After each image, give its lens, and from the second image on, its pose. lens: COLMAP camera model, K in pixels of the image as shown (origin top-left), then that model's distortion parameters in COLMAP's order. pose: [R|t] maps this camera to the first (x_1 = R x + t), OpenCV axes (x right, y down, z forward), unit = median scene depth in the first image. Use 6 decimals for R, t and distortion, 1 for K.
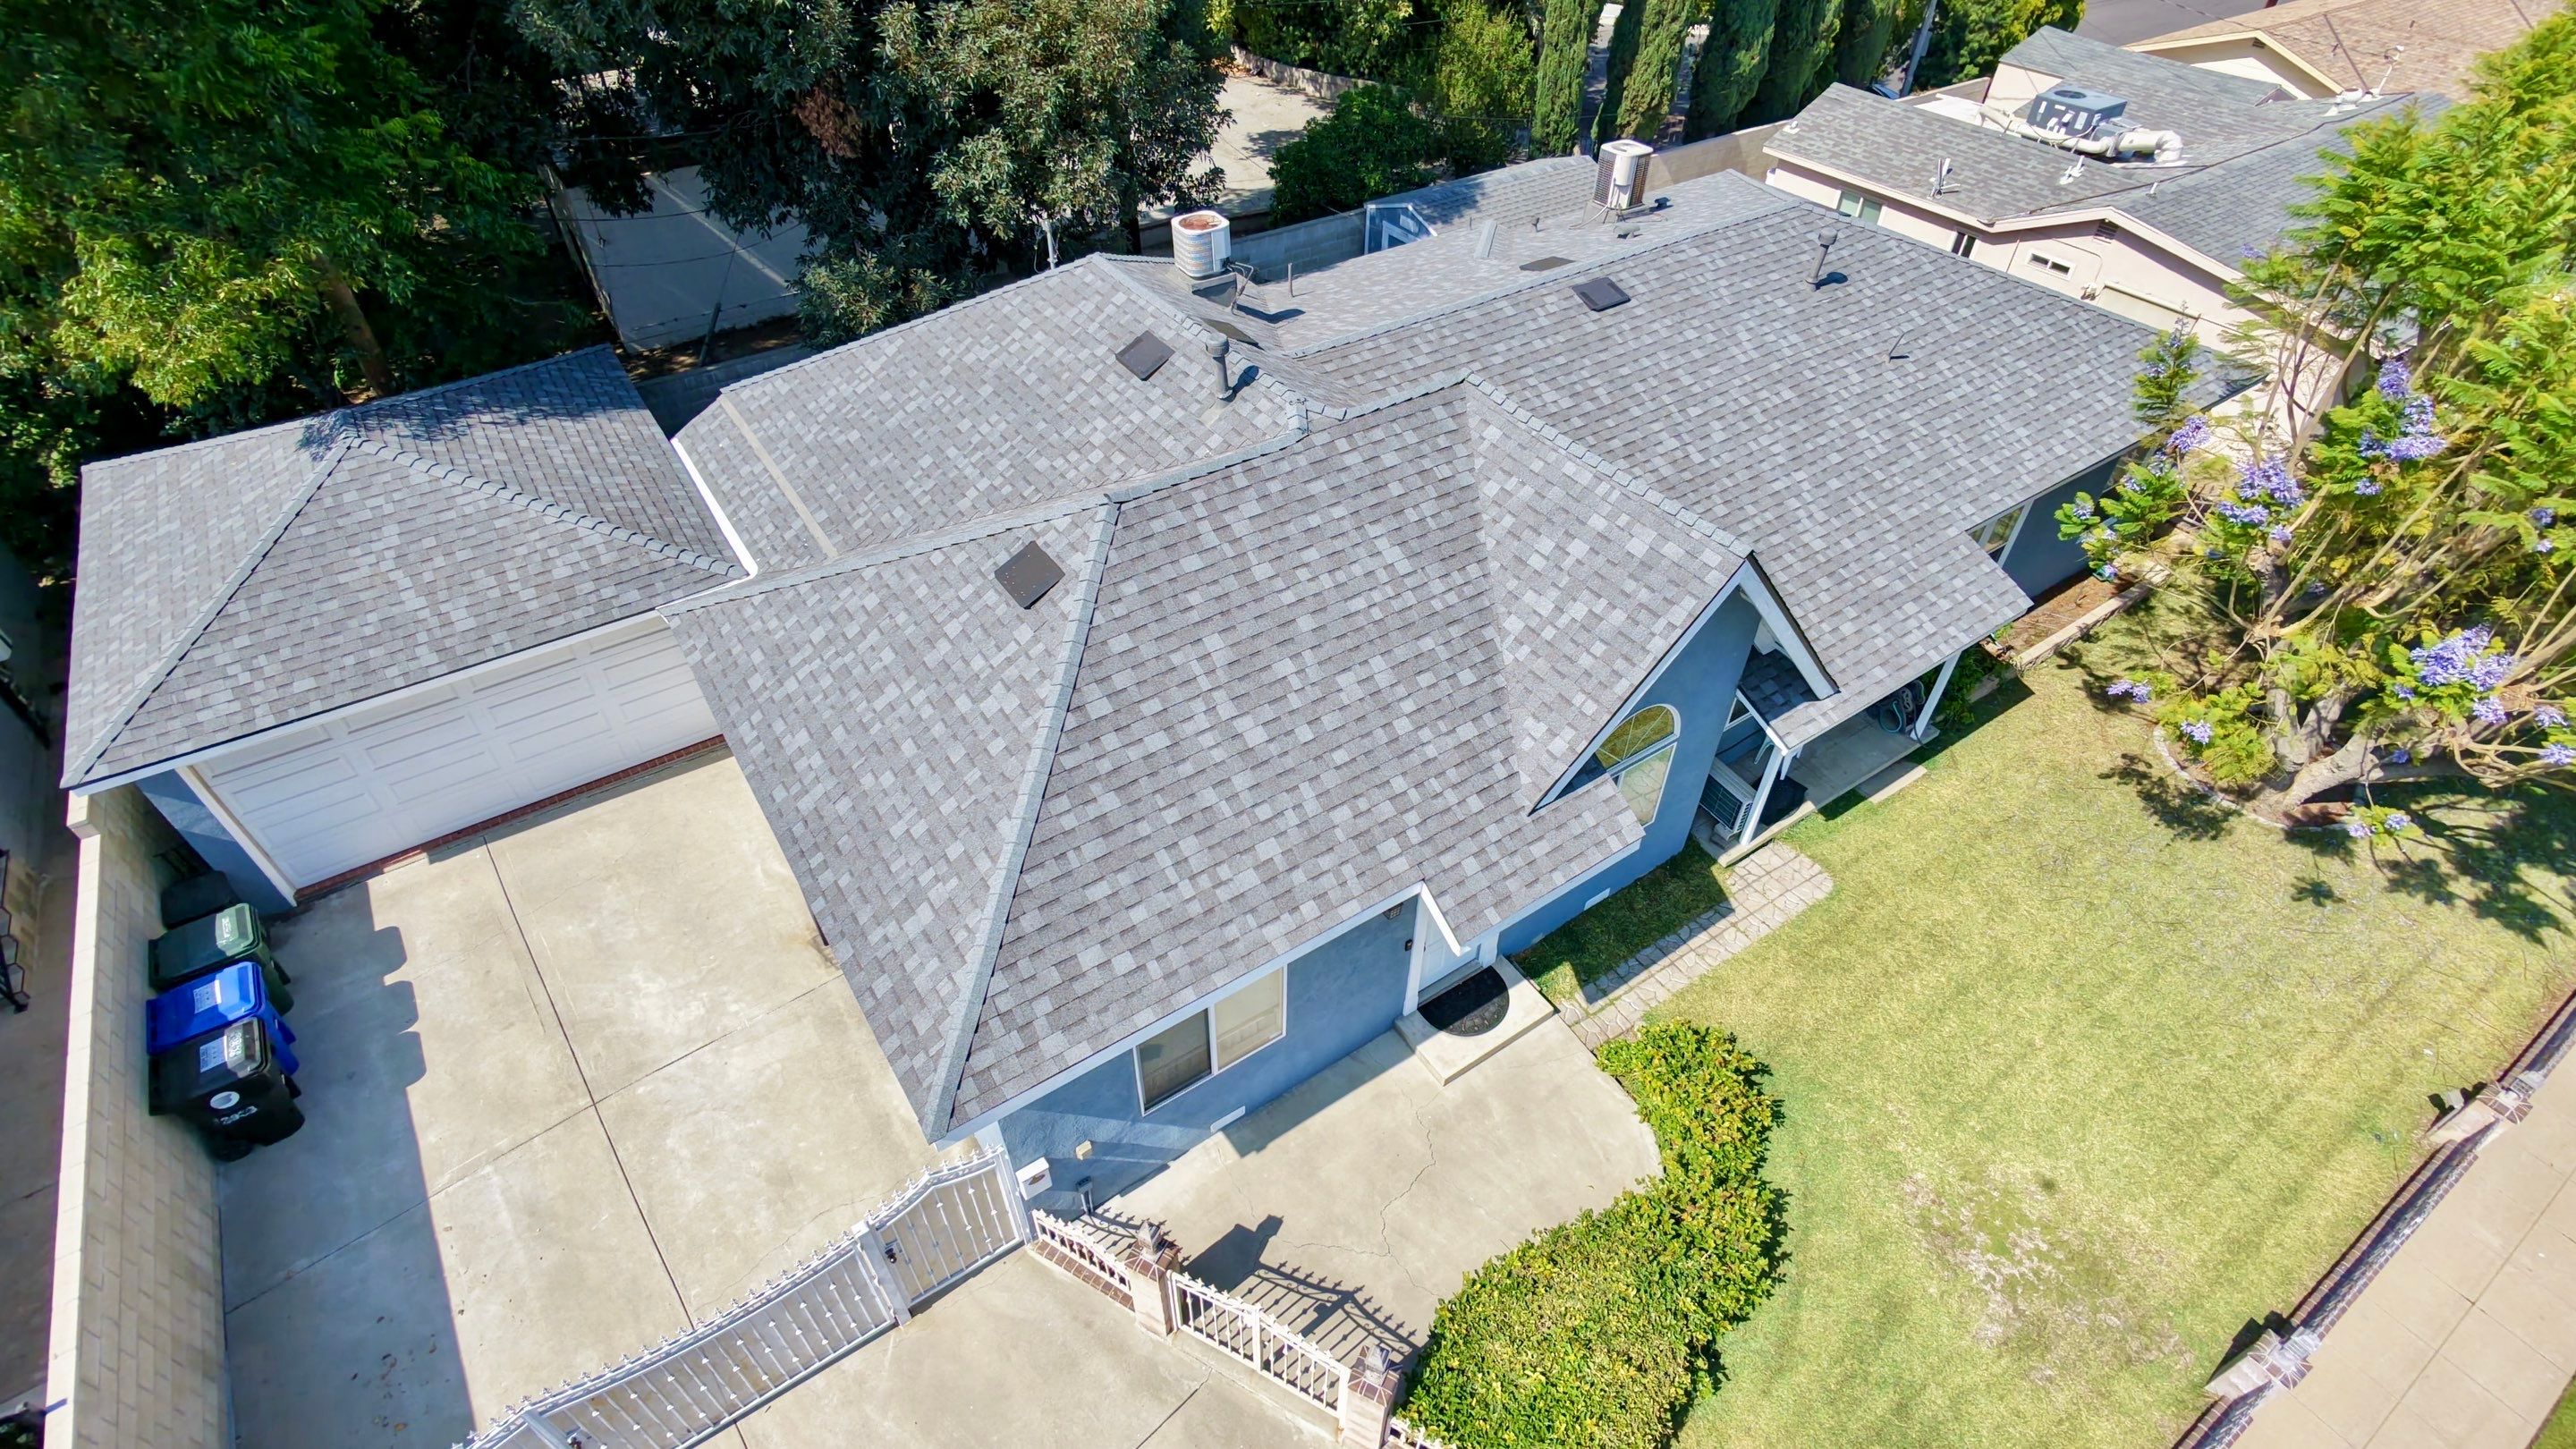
lens RADIAL K [[1230.5, 0, 1286.3], [0, 1230.5, 729.3], [0, 0, 1]] dist [0.002009, 0.001076]
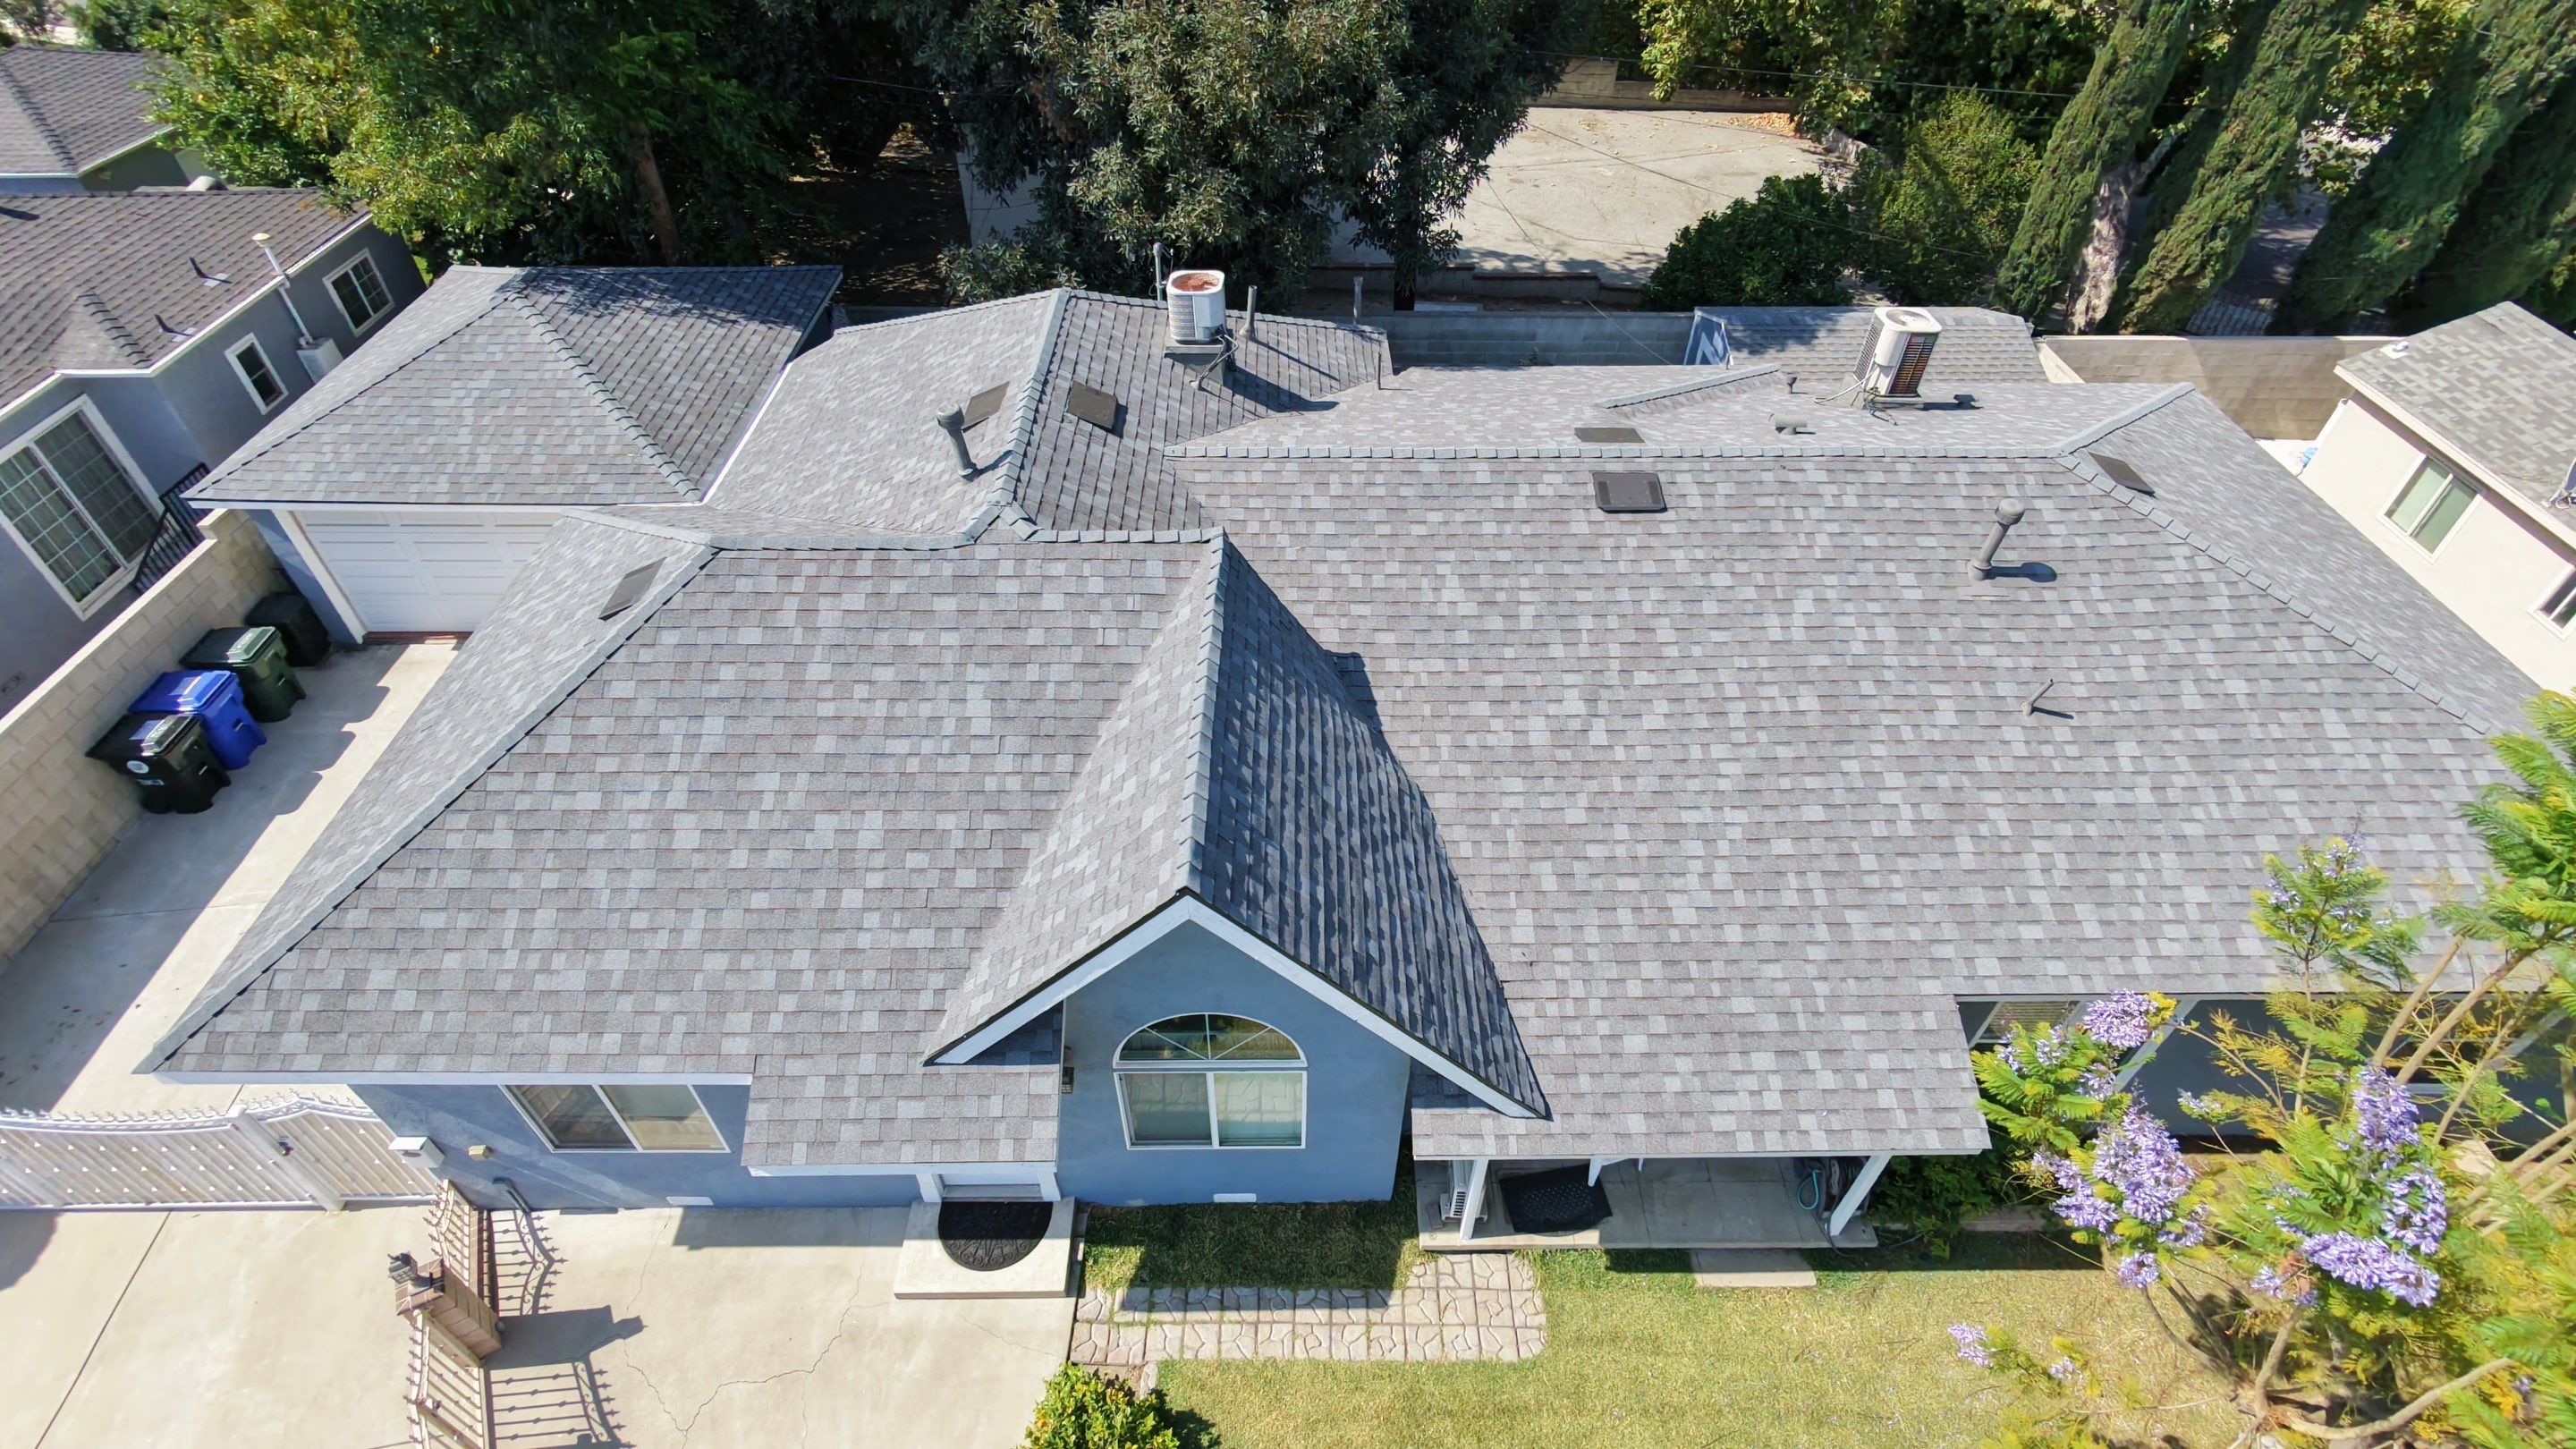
lens RADIAL K [[1231.0, 0, 1285.4], [0, 1231.0, 728.7], [0, 0, 1]] dist [0.000232, -0.000335]
pose [[0.833206, 0.375203, -0.406191, 0.473380], [-0.374833, 0.923282, 0.083963, -0.216356], [0.406532, 0.082296, 0.909923, 0.247945]]
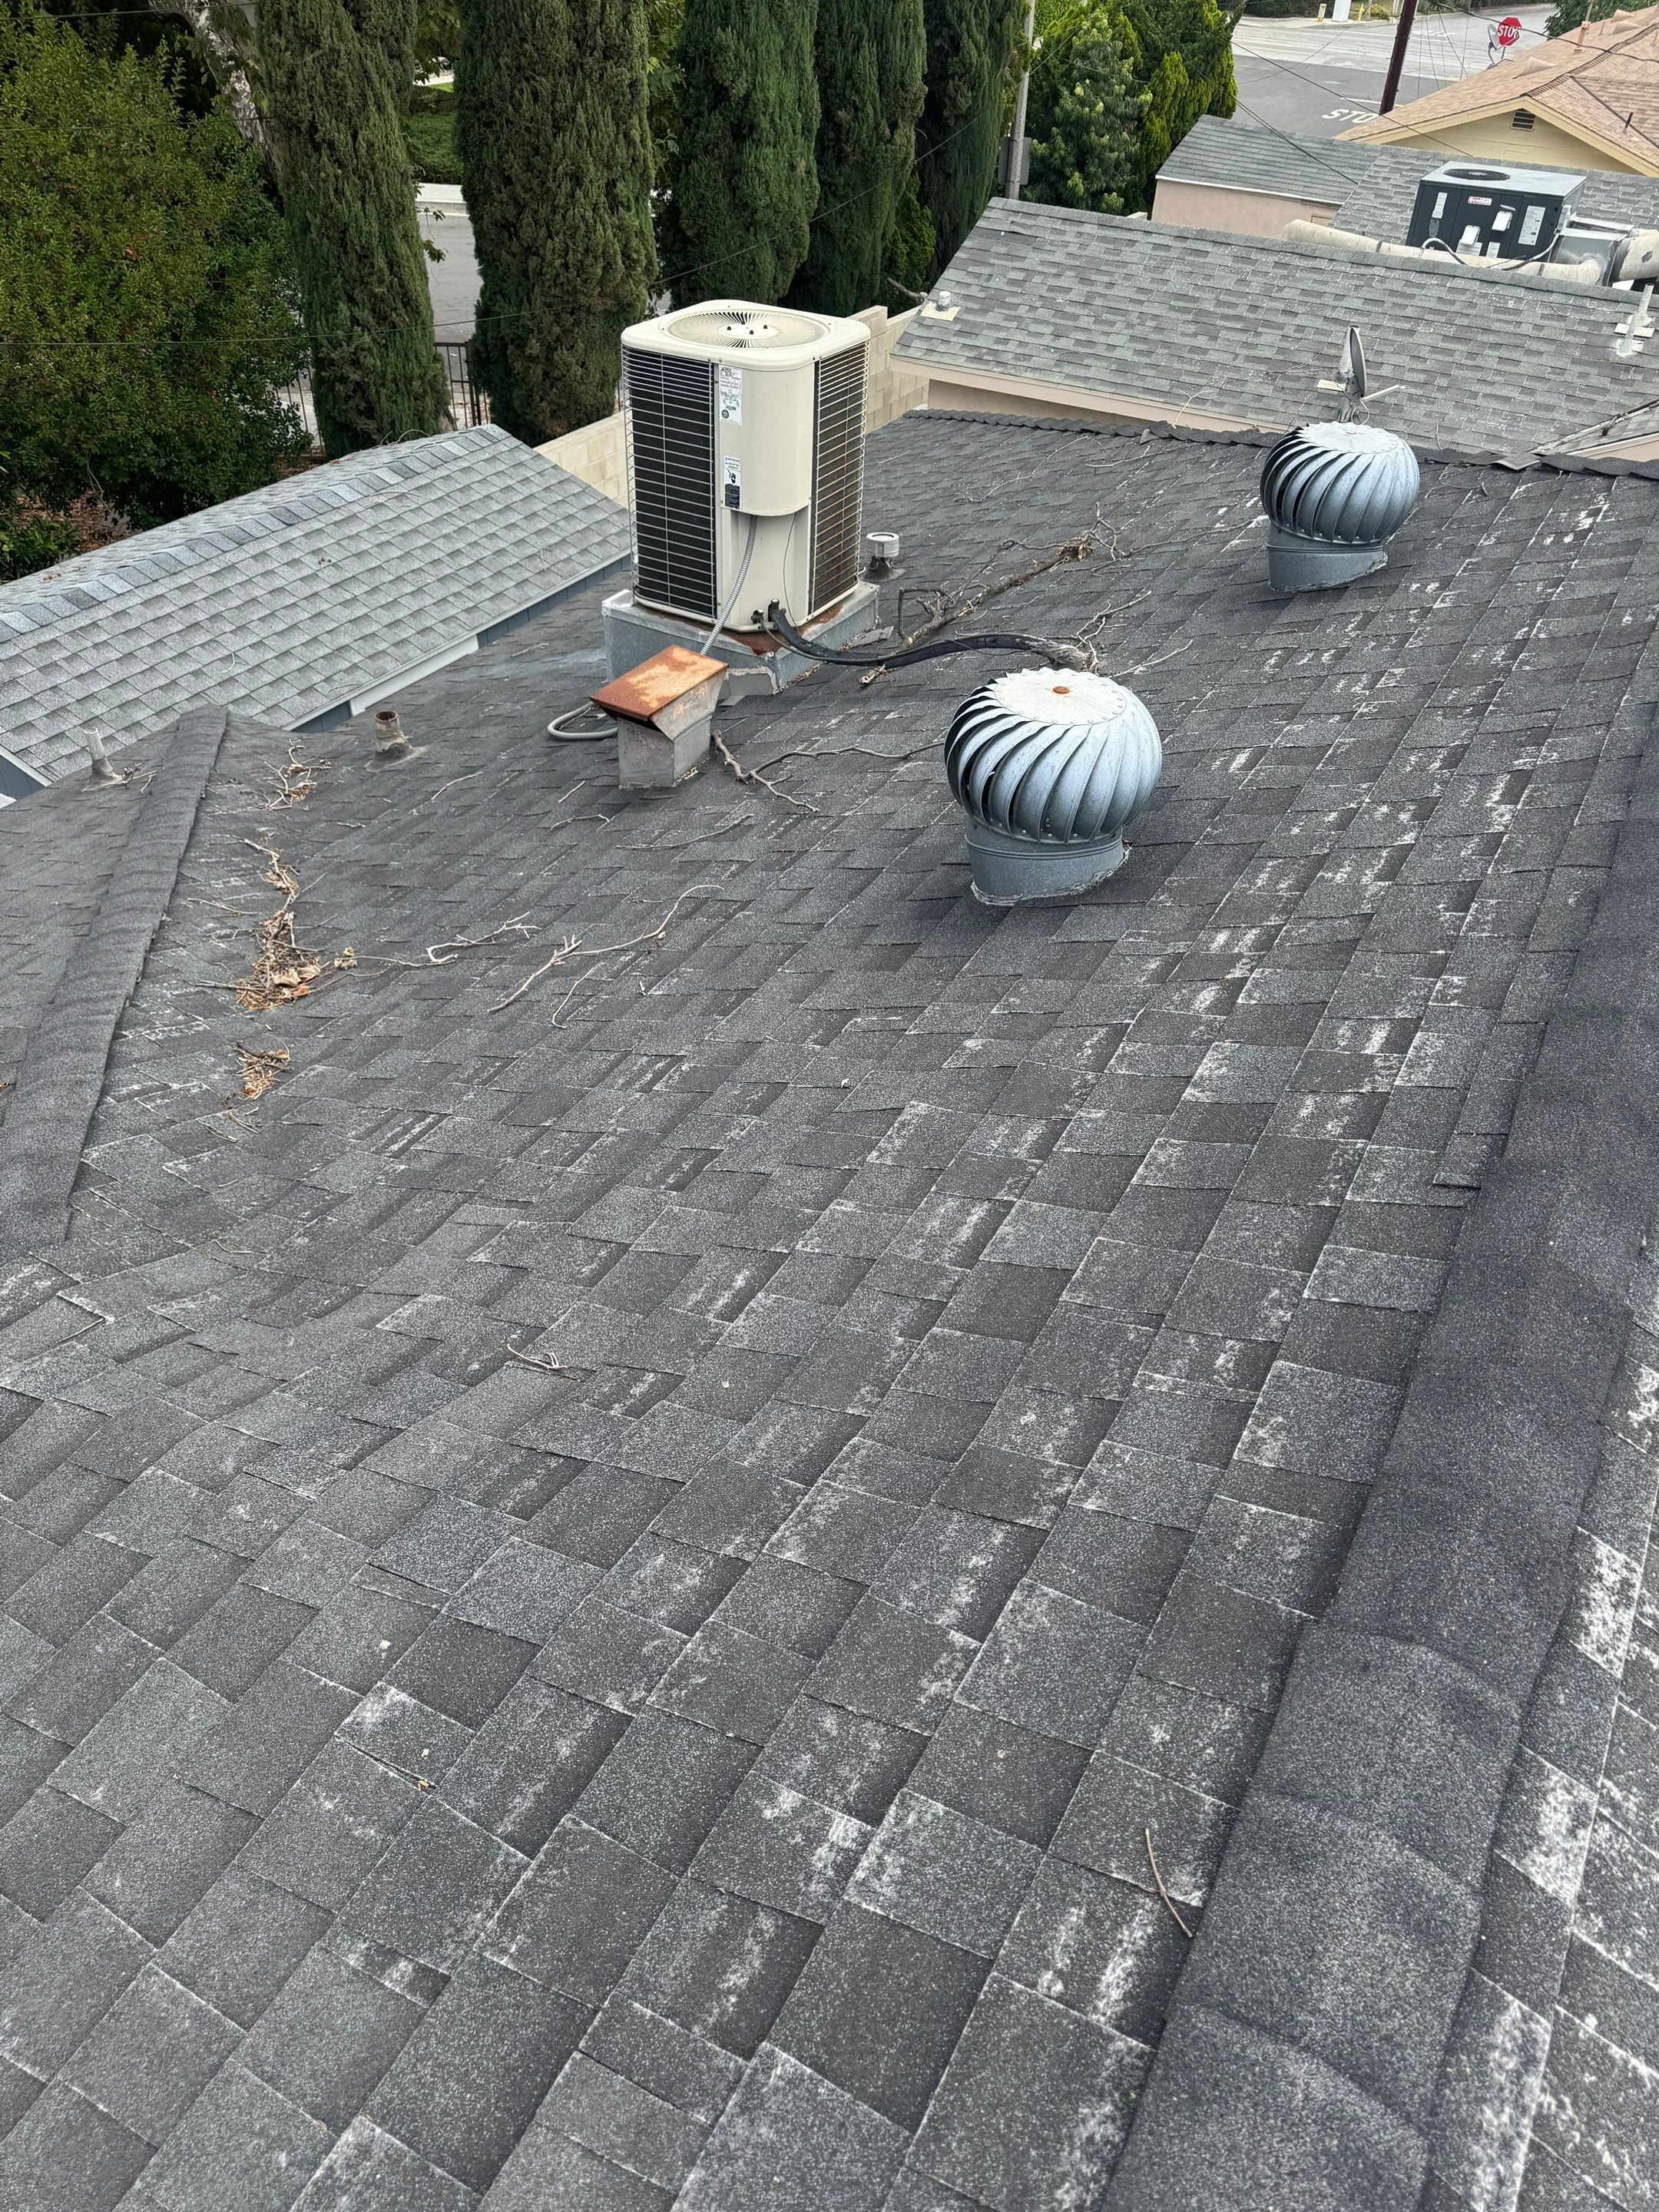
lens RADIAL K [[1561.9, 0, 819.6], [0, 1561.9, 1118.9], [0, 0, 1]] dist [0.021531, -0.020181]
pose [[0.898944, -0.267101, 0.347213, 0.214719], [0.277858, 0.960425, 0.019447, -0.462107], [-0.338666, 0.078994, 0.937585, 1.010170]]
